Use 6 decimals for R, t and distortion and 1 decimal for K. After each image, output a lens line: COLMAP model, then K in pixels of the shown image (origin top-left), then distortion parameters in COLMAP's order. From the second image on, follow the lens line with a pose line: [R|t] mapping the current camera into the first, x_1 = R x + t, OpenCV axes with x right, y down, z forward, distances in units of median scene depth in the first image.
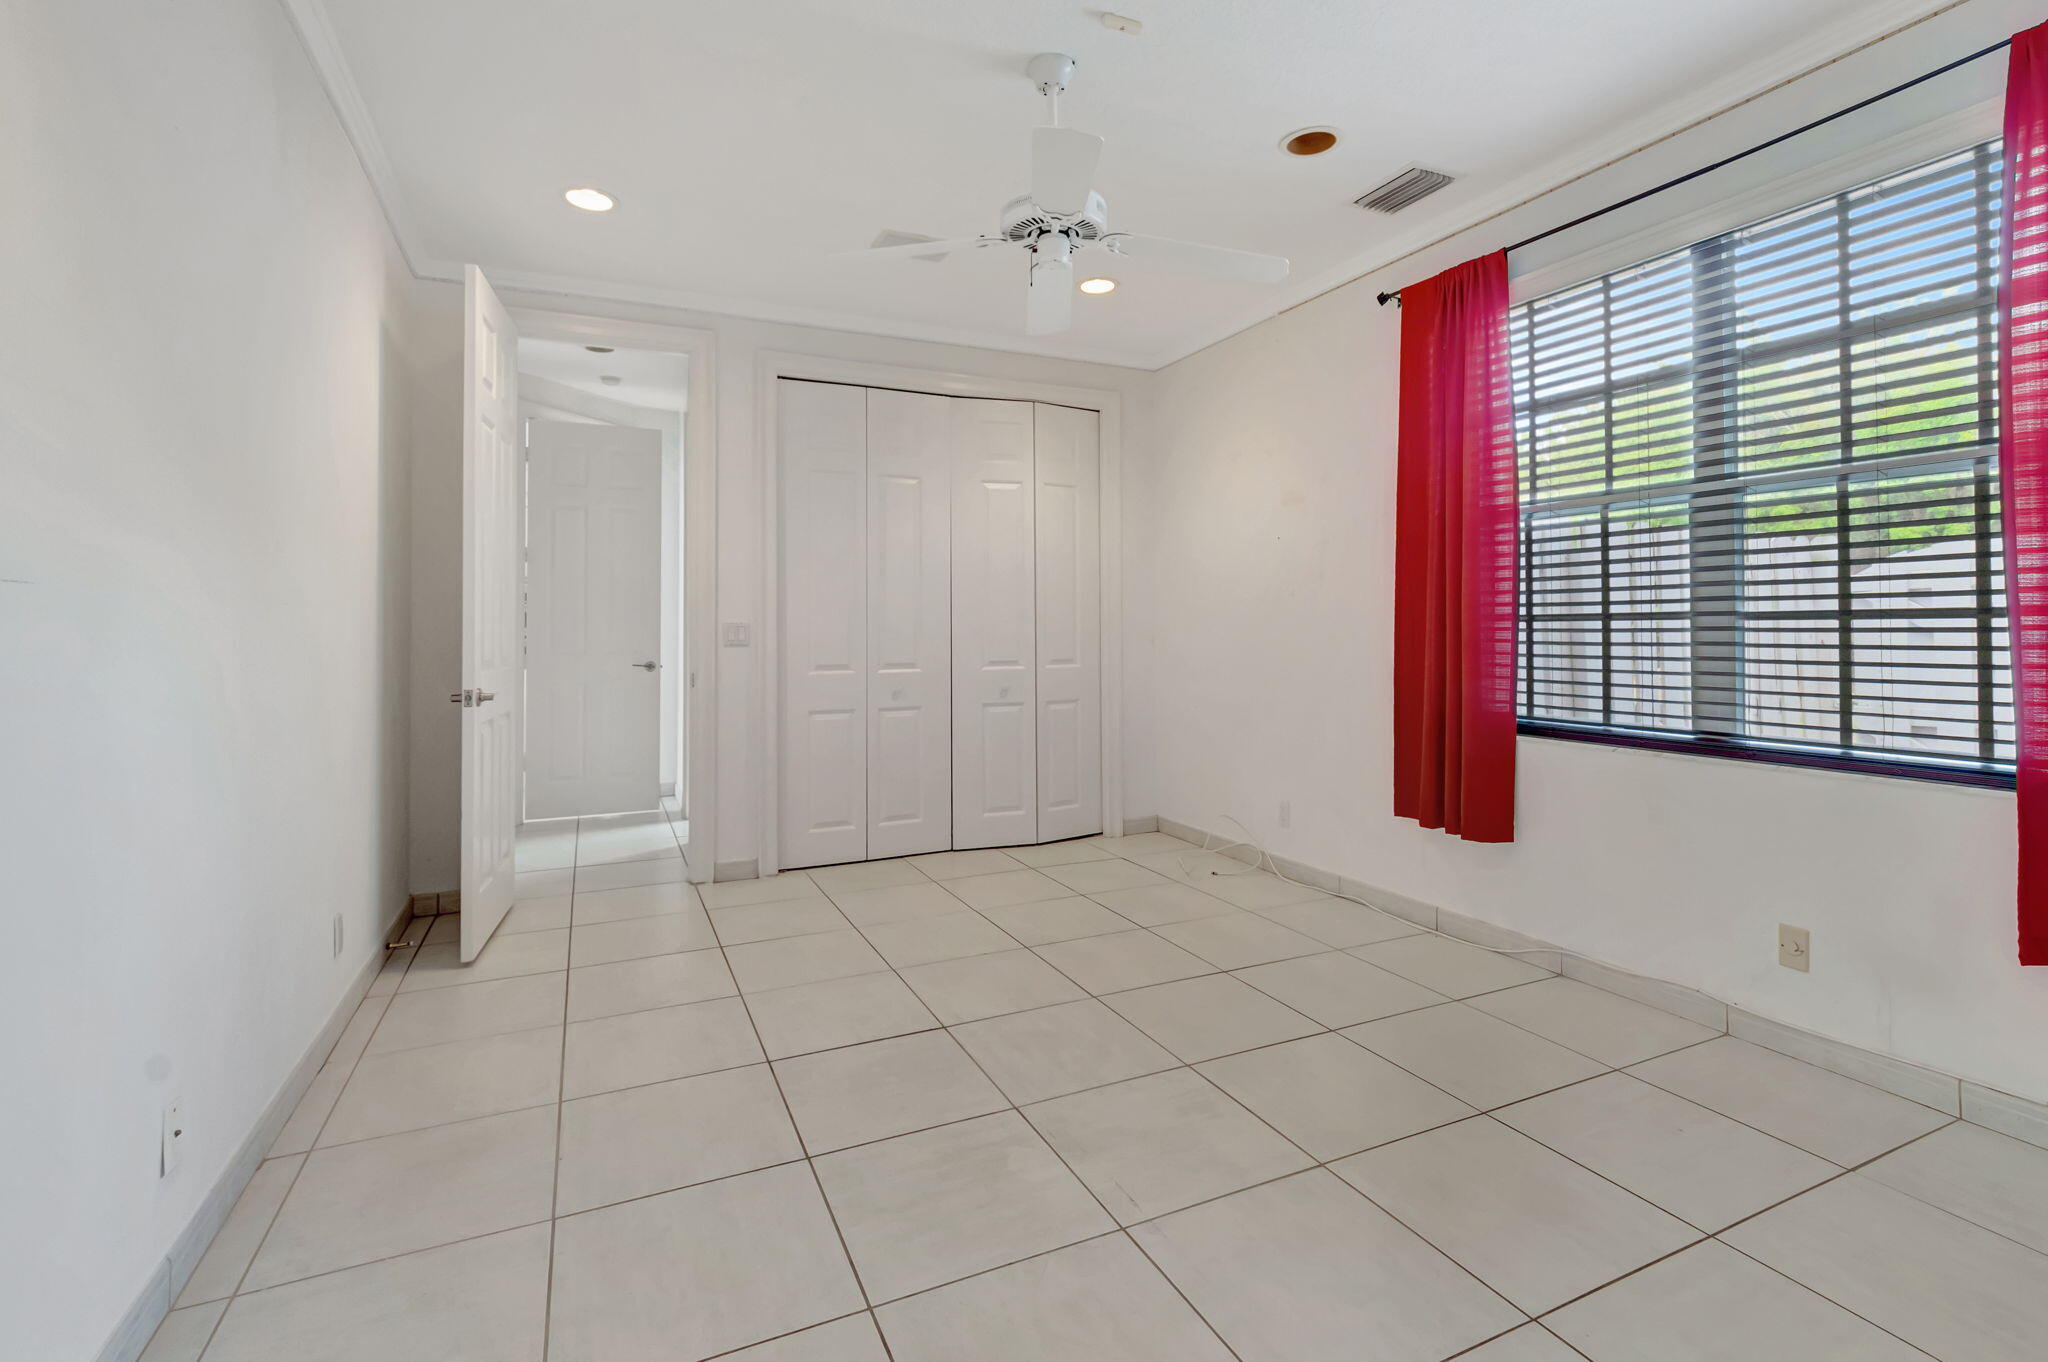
lens RADIAL K [[924.9, 0, 1021.7], [0, 924.9, 642.0], [0, 0, 1]] dist [0.001424, 0.000990]
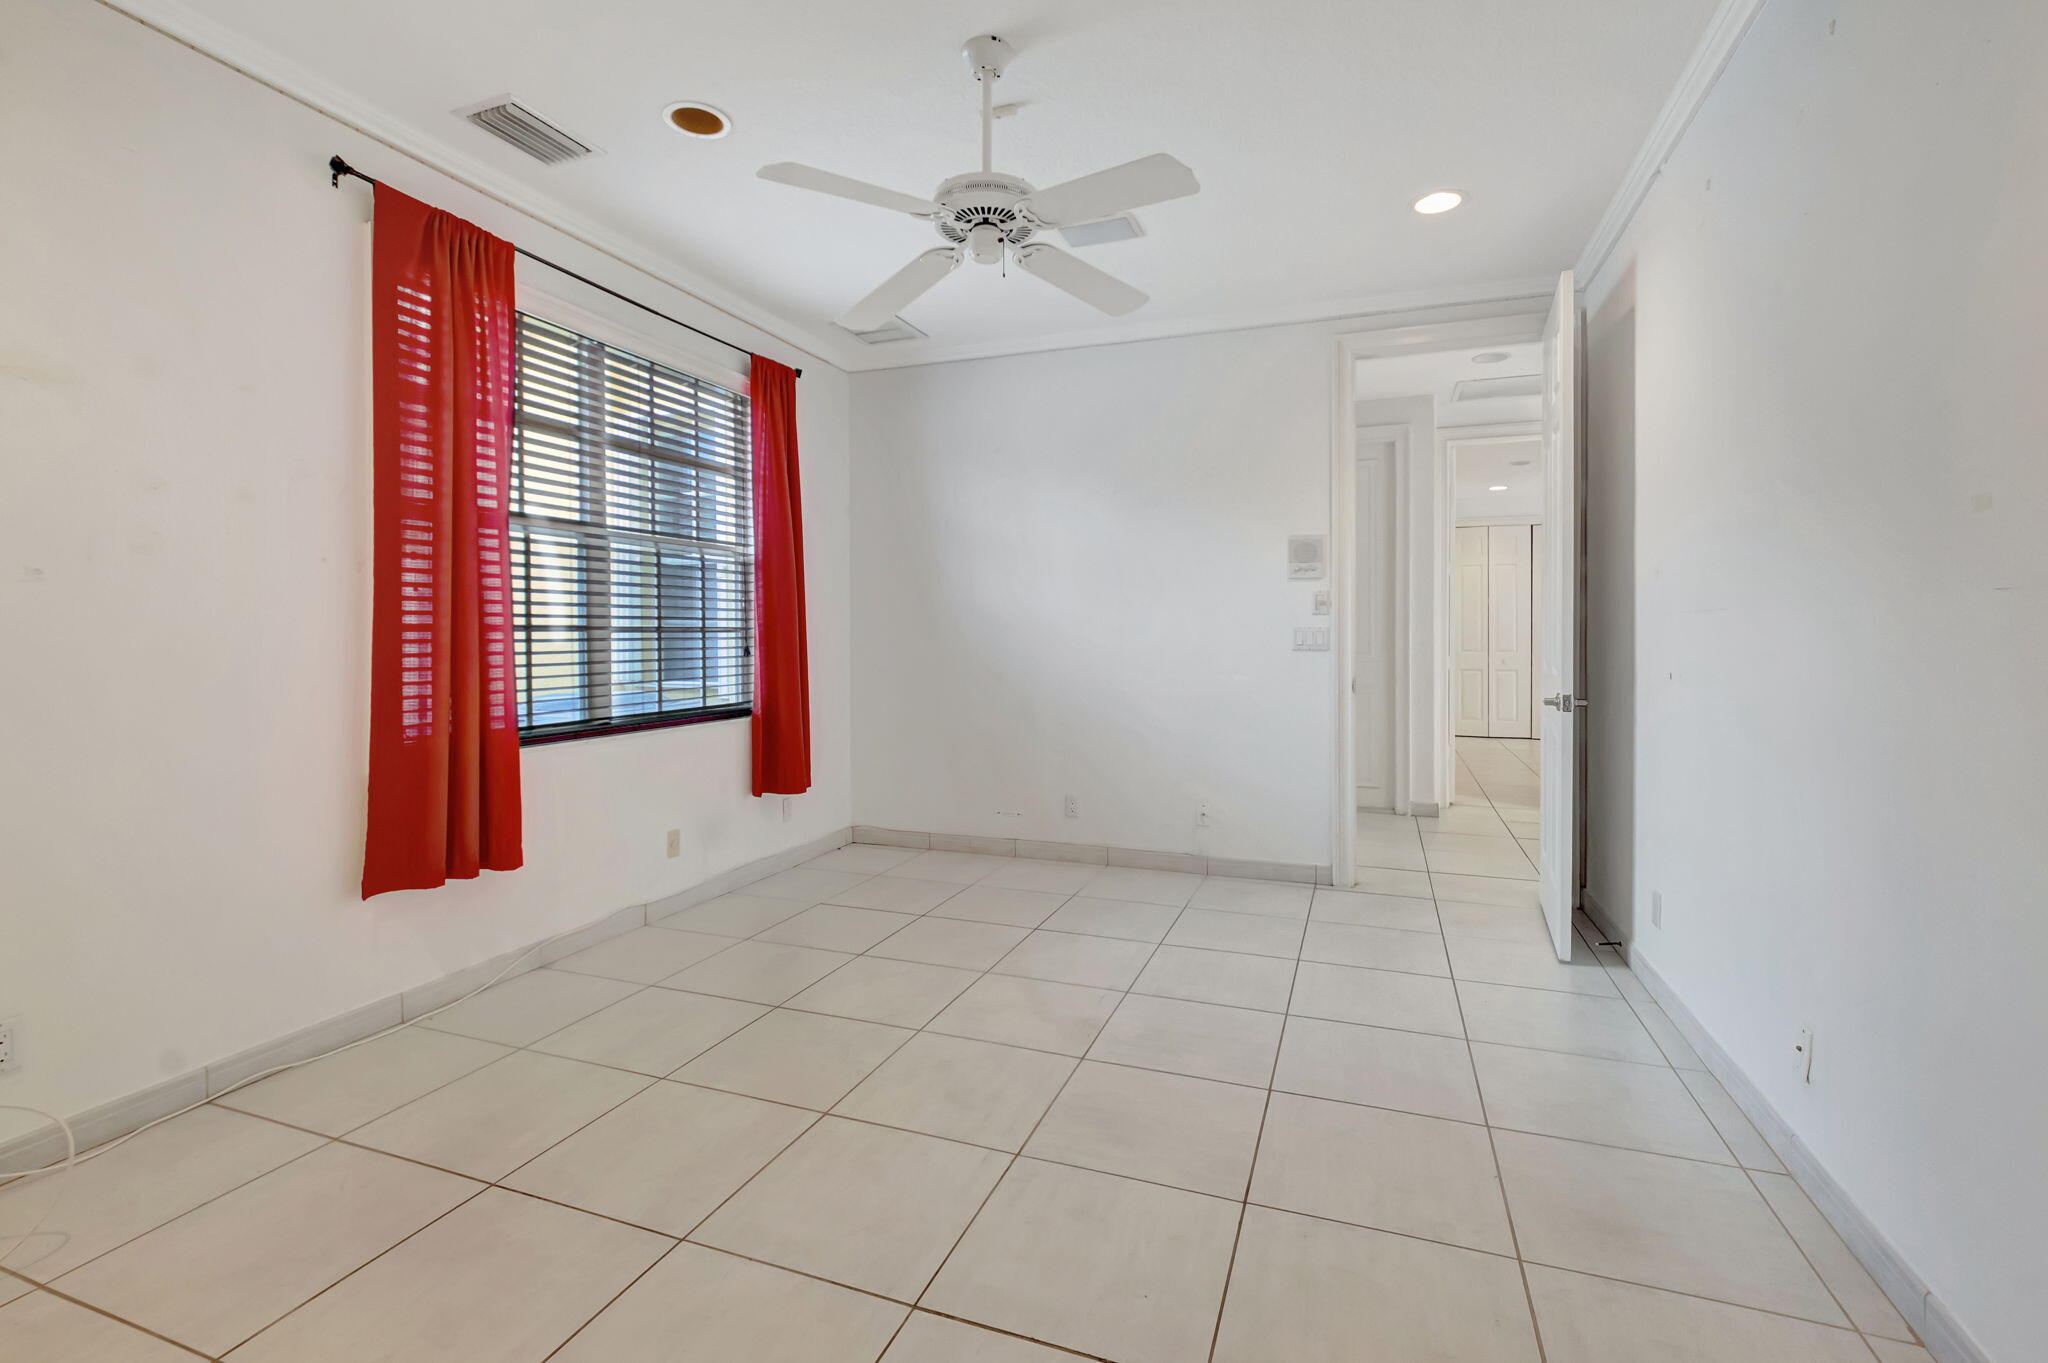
lens RADIAL K [[924.9, 0, 1021.7], [0, 924.9, 642.5], [0, 0, 1]] dist [0.001424, 0.000990]
pose [[-0.705003, -0.001097, 0.709204, -0.570530], [0.019112, 0.999606, 0.020546, -0.022502], [-0.708947, 0.028039, -0.704704, 1.386747]]
